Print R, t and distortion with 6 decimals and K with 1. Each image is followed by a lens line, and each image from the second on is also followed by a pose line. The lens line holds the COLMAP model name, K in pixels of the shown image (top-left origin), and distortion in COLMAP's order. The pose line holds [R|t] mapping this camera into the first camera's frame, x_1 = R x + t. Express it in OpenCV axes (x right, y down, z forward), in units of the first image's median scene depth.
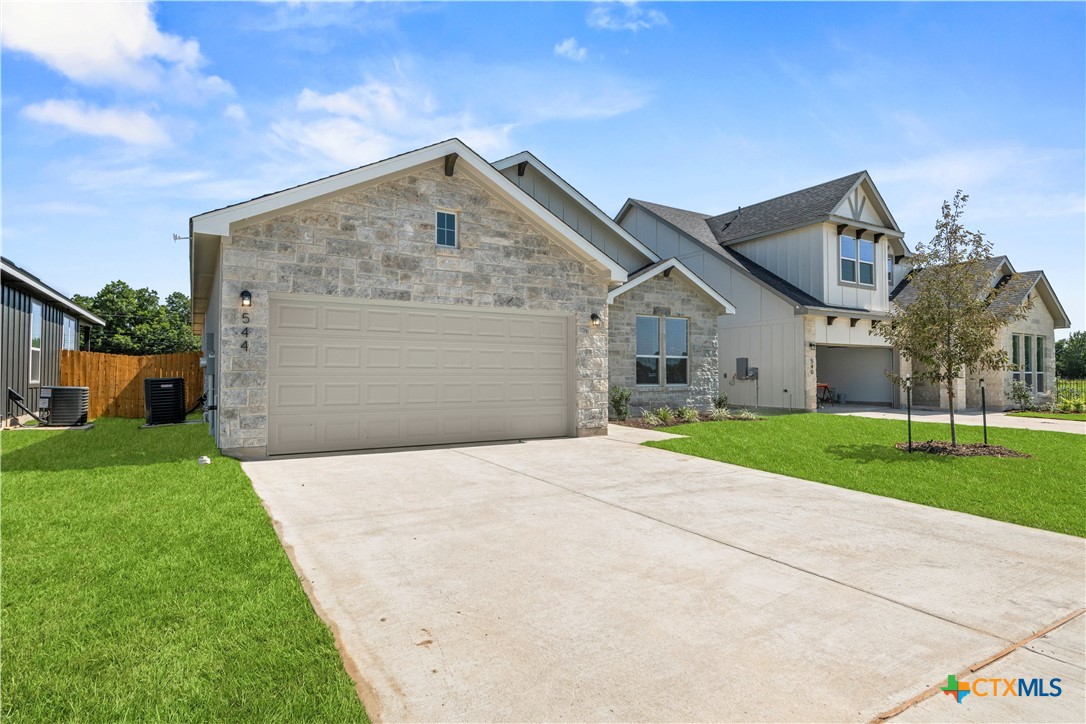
lens RADIAL K [[579.5, 0, 544.0], [0, 579.5, 357.7], [0, 0, 1]] dist [-0.001288, 0.000018]
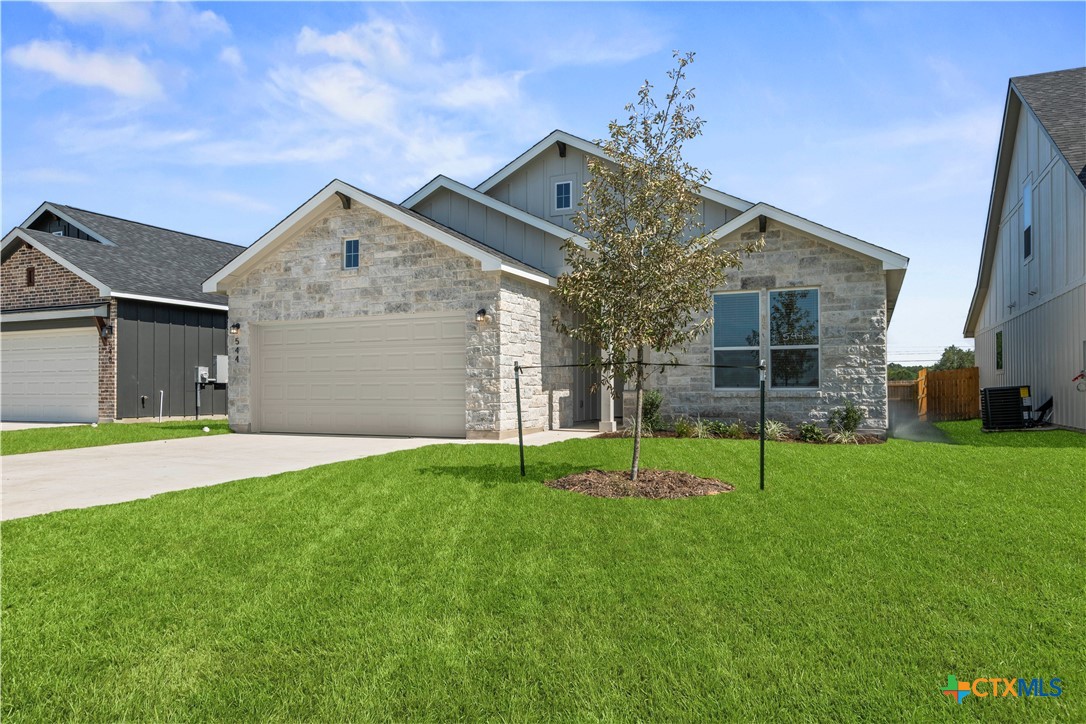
lens RADIAL K [[720.0, 0, 542.1], [0, 720.0, 373.6], [0, 0, 1]] dist [-0.000193, -0.000148]
pose [[0.562785, -0.020827, -0.826341, 1.202554], [0.028652, 0.999573, -0.005679, 0.041300], [0.826107, -0.020480, 0.563141, 0.461849]]
